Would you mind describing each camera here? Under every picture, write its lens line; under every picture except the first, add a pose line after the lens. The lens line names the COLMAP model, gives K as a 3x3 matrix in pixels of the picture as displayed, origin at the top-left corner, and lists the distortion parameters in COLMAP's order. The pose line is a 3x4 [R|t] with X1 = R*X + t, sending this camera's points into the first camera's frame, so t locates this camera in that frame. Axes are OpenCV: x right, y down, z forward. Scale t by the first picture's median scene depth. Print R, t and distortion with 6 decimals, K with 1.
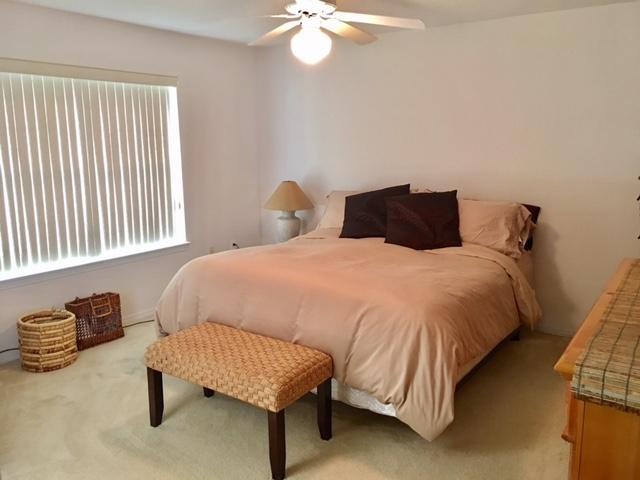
lens RADIAL K [[550.1, 0, 320.0], [0, 550.1, 240.0], [0, 0, 1]] dist [0.080605, -0.131269]
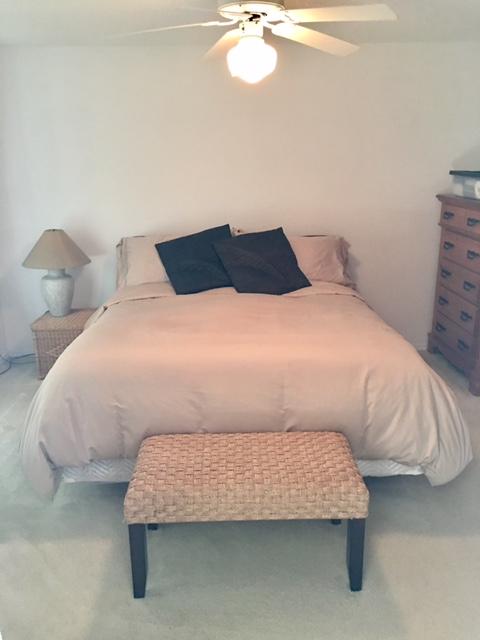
lens RADIAL K [[550.1, 0, 241.4], [0, 550.1, 312.2], [0, 0, 1]] dist [0.080605, -0.131269]
pose [[0.803676, -0.169704, 0.570355, -0.505539], [0.117455, 0.984855, 0.127532, -0.098580], [-0.583360, -0.035504, 0.811437, 0.328470]]
